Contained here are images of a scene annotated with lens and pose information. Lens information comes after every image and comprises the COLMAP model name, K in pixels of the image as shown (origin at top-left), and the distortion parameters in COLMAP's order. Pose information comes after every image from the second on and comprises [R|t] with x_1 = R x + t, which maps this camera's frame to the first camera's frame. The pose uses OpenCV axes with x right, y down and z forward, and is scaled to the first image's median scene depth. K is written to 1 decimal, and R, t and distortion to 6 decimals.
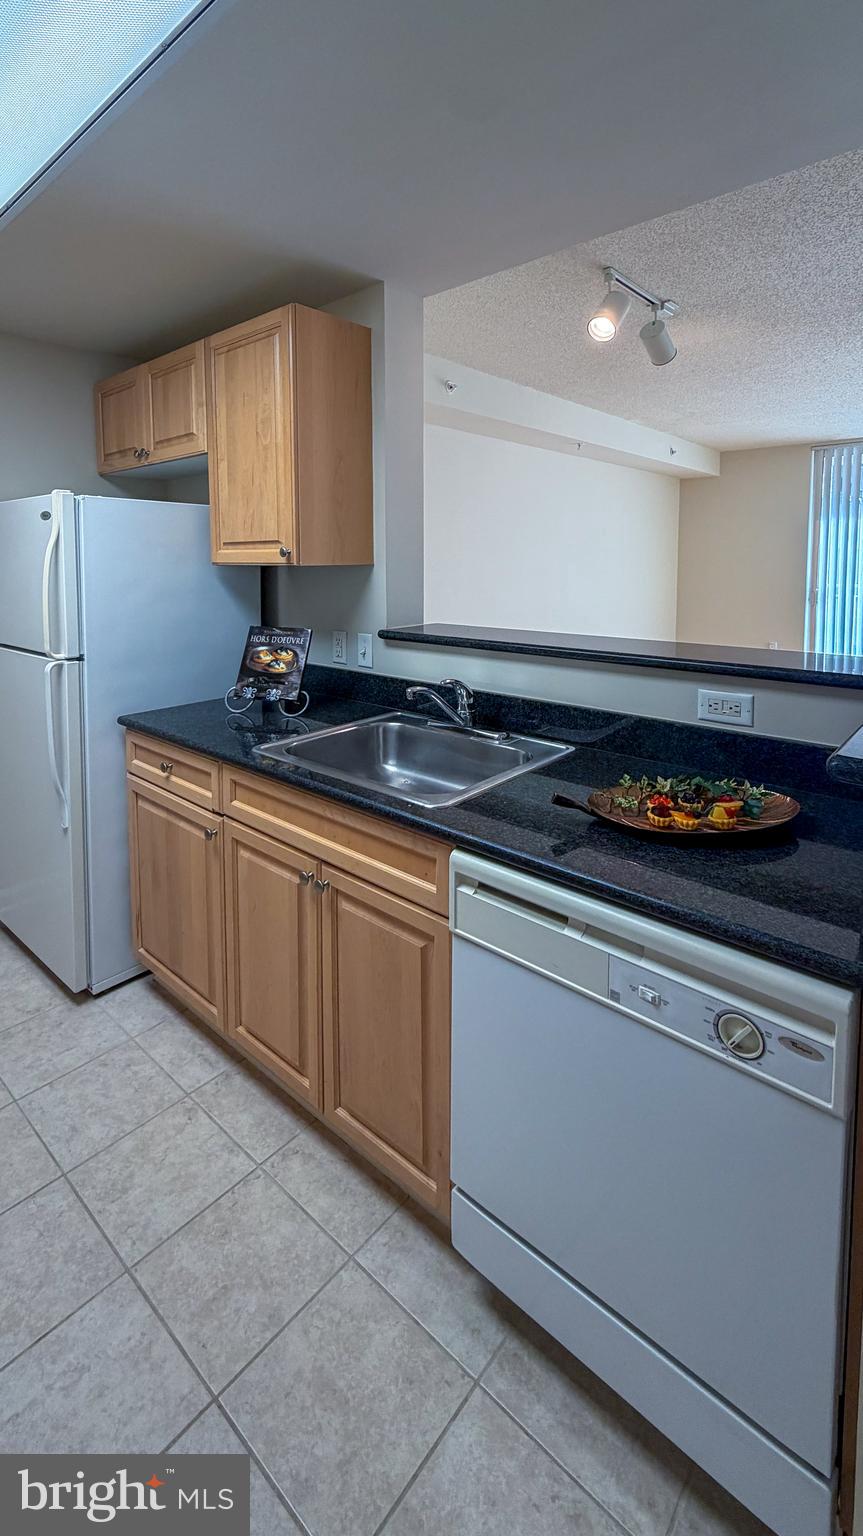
lens RADIAL K [[672.1, 0, 428.8], [0, 672.1, 710.5], [0, 0, 1]] dist [-0.001203, -0.000659]
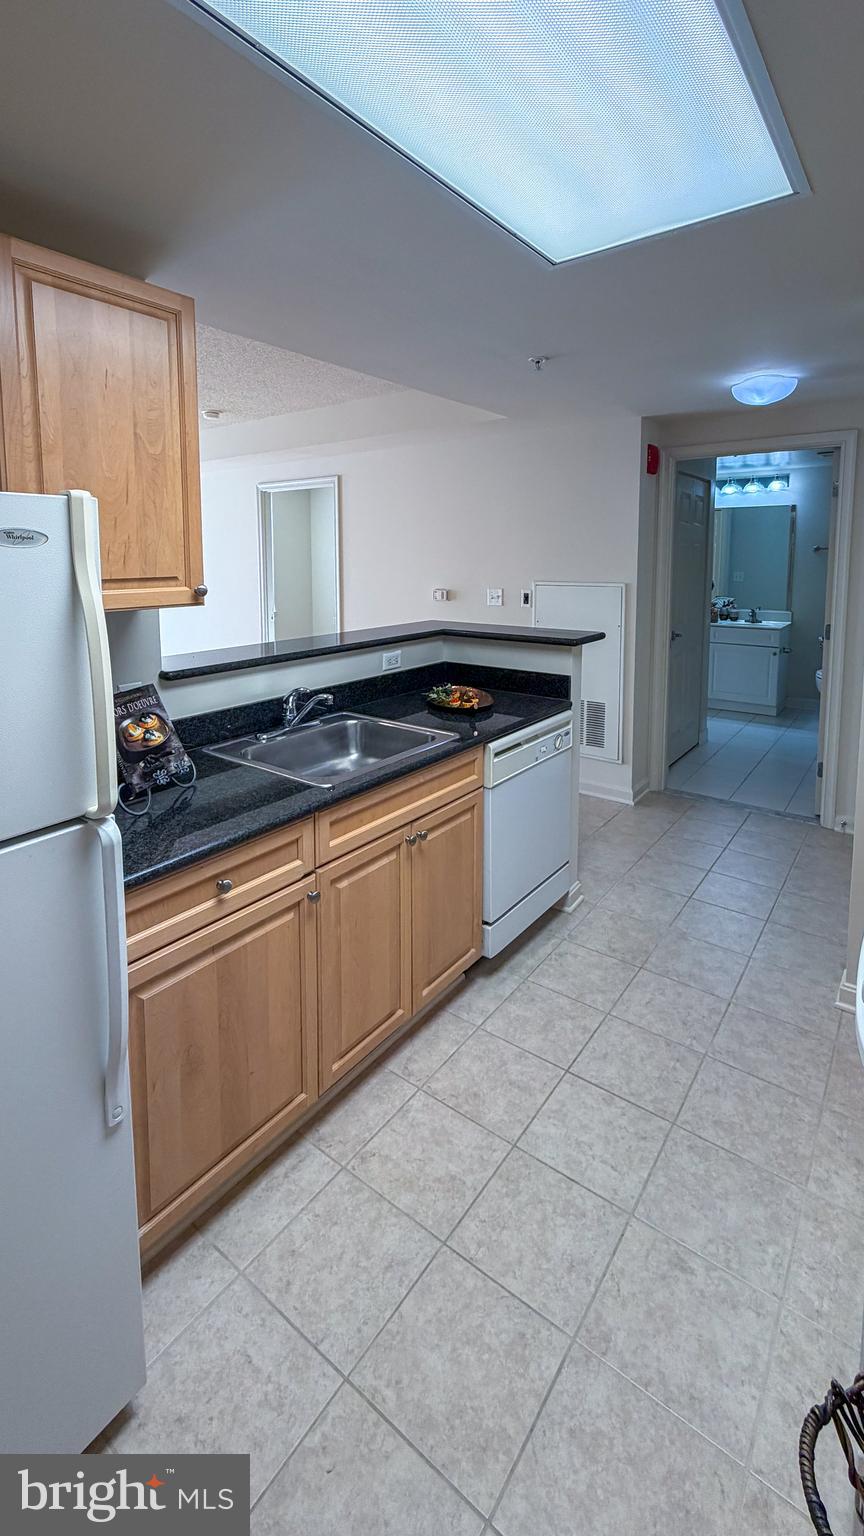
lens RADIAL K [[627.9, 0, 425.5], [0, 627.9, 766.9], [0, 0, 1]] dist [0.000539, 0.000128]
pose [[-0.071196, -0.313763, 0.946828, -1.227947], [0.225464, 0.919607, 0.321696, -0.254895], [-0.971647, 0.236379, 0.005270, 0.884858]]
